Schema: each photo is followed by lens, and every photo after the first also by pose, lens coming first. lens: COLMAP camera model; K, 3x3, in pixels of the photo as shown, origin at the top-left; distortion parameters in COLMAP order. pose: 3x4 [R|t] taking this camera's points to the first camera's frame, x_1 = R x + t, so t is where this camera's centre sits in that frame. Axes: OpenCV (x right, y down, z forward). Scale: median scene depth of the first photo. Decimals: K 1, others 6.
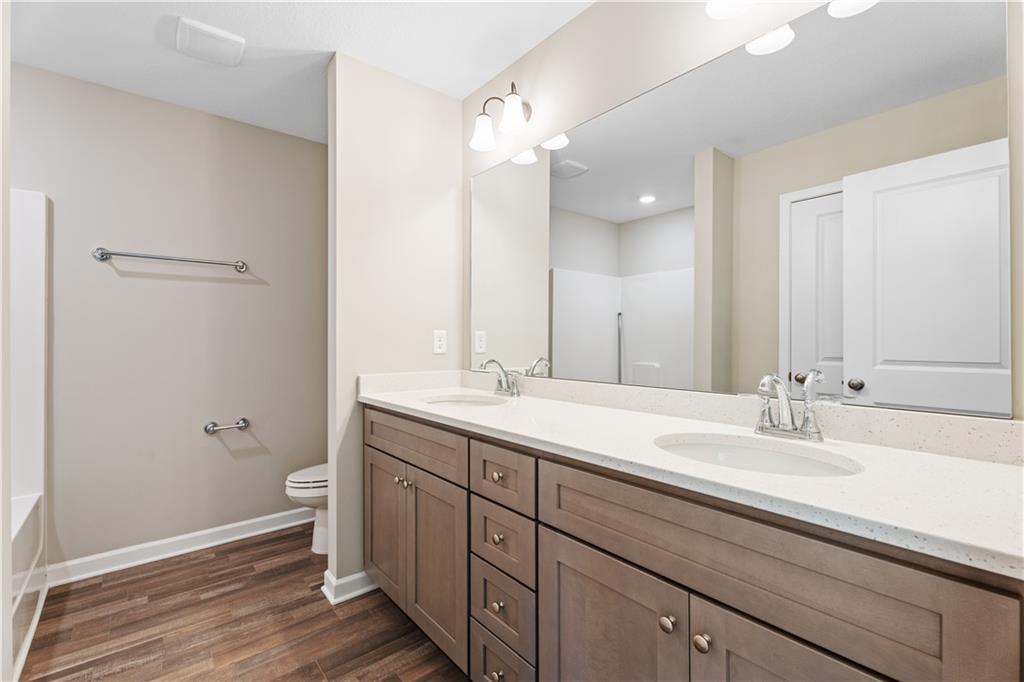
lens RADIAL K [[448.7, 0, 513.0], [0, 448.7, 336.2], [0, 0, 1]] dist [-0.000948, 0.000342]
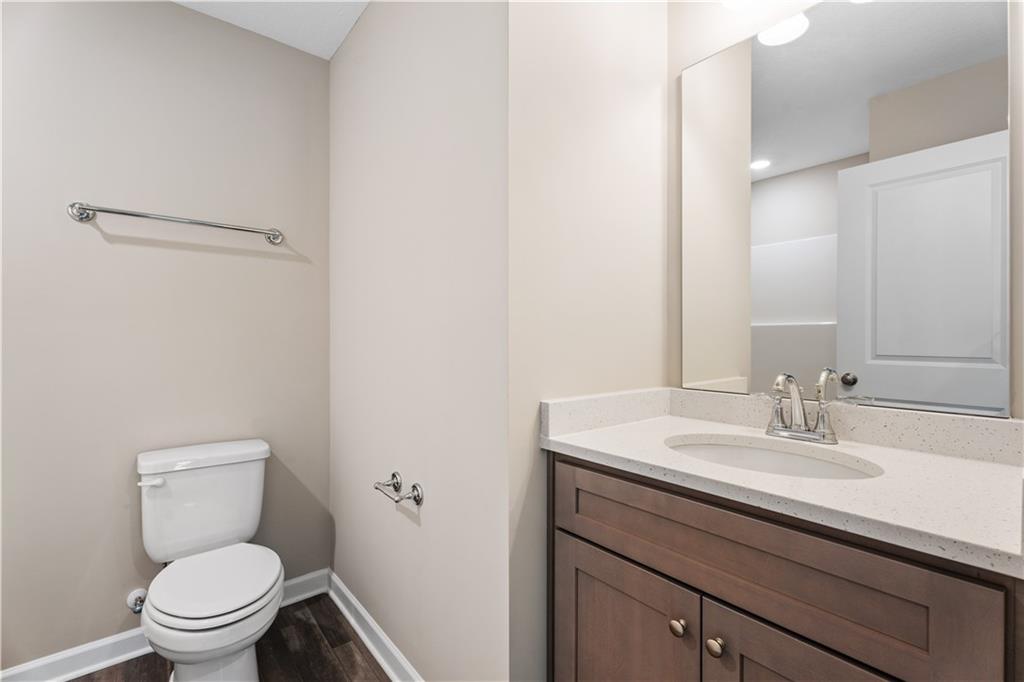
lens RADIAL K [[451.6, 0, 514.3], [0, 451.6, 343.6], [0, 0, 1]] dist [0.000276, -0.000331]
pose [[0.999988, 0.004343, 0.002046, -0.173526], [-0.004386, 0.999753, 0.021799, 0.002270], [-0.001951, -0.021808, 0.999760, 0.206461]]
